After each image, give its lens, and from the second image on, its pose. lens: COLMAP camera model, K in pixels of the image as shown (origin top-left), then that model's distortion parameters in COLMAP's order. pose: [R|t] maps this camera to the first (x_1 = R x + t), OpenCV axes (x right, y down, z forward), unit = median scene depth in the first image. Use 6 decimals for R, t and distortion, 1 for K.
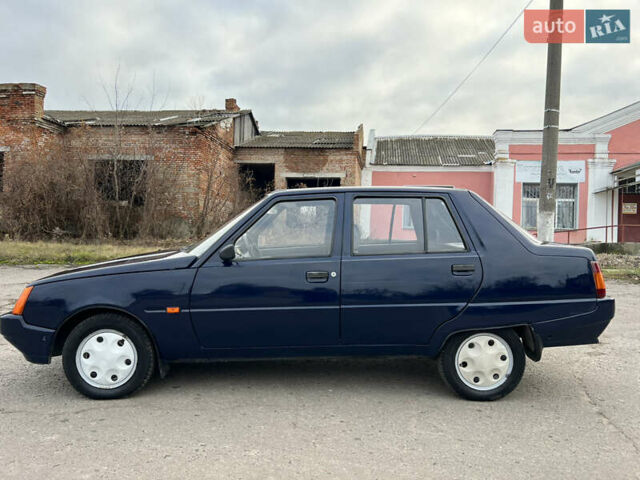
lens RADIAL K [[475.9, 0, 322.4], [0, 475.9, 242.9], [0, 0, 1]] dist [0.006830, 0.001185]
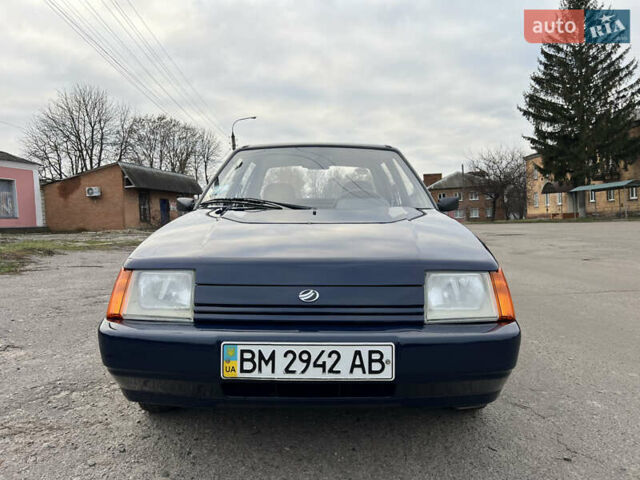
lens RADIAL K [[482.3, 0, 315.2], [0, 482.3, 239.7], [0, 0, 1]] dist [0.020680, -0.010361]
pose [[0.039762, -0.070162, 0.996743, -0.146656], [0.046203, 0.996594, 0.068309, 0.001284], [-0.998140, 0.043337, 0.042868, 0.146402]]
